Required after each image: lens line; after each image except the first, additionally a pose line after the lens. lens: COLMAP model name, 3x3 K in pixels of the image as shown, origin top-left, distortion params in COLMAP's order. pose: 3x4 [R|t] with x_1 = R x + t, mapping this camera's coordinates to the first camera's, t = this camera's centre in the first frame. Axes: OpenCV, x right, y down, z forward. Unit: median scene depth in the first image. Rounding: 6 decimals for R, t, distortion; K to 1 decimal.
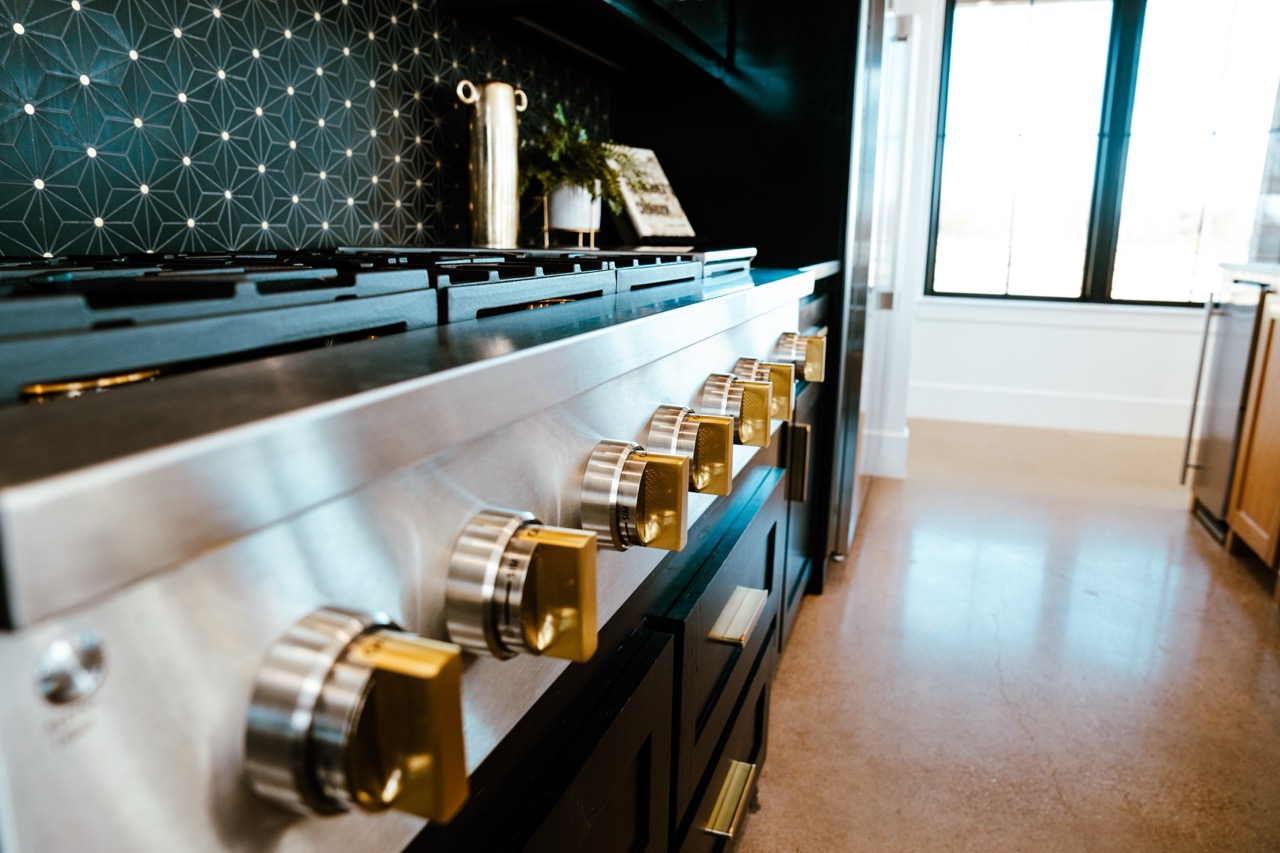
lens RADIAL K [[852.8, 0, 640.0], [0, 852.8, 426.5], [0, 0, 1]] dist [-0.114703, 0.069024]
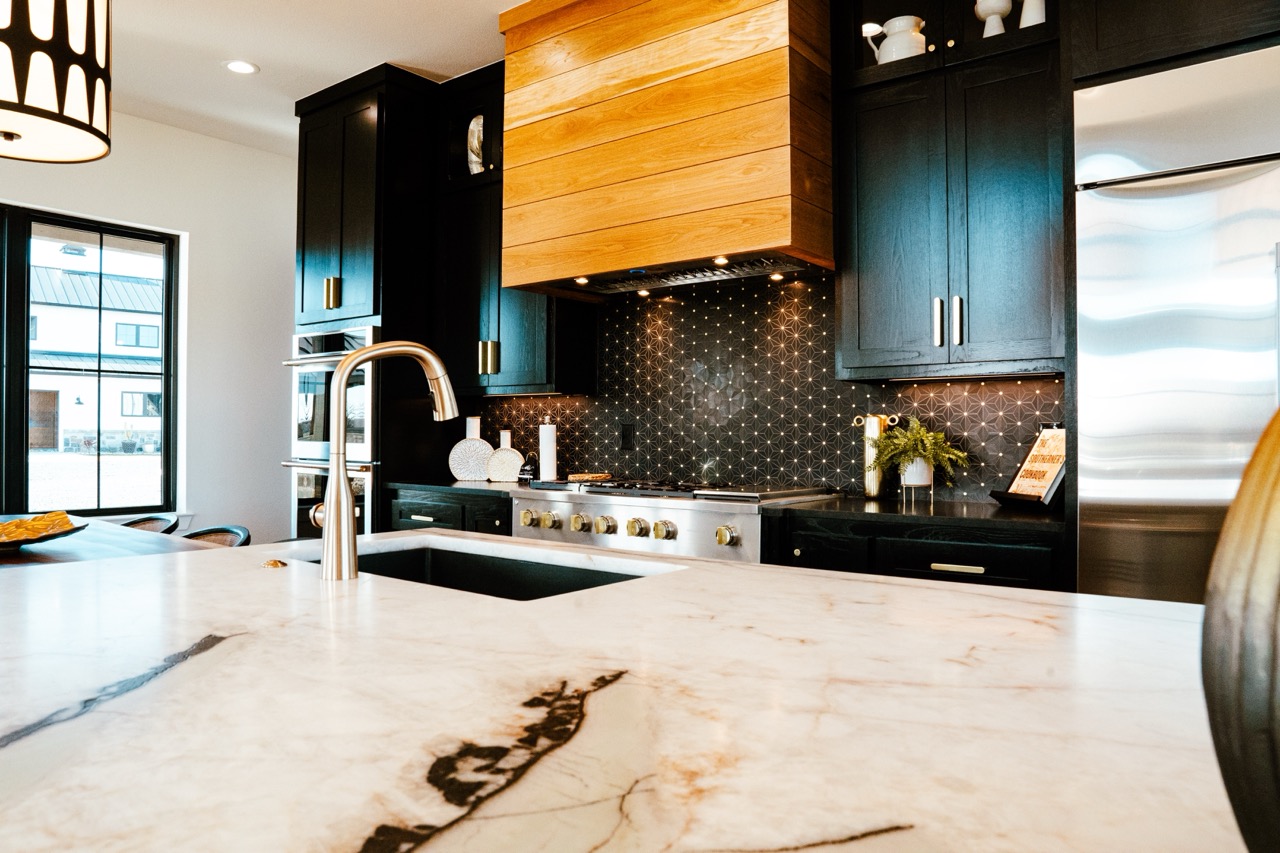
lens RADIAL K [[852.8, 0, 640.0], [0, 852.8, 426.5], [0, 0, 1]] dist [-0.114703, 0.069024]
pose [[-0.319392, -0.025104, -0.947290, 2.435084], [-0.220390, 0.974206, 0.048490, -0.425556], [0.921638, 0.224261, -0.316686, 1.361647]]
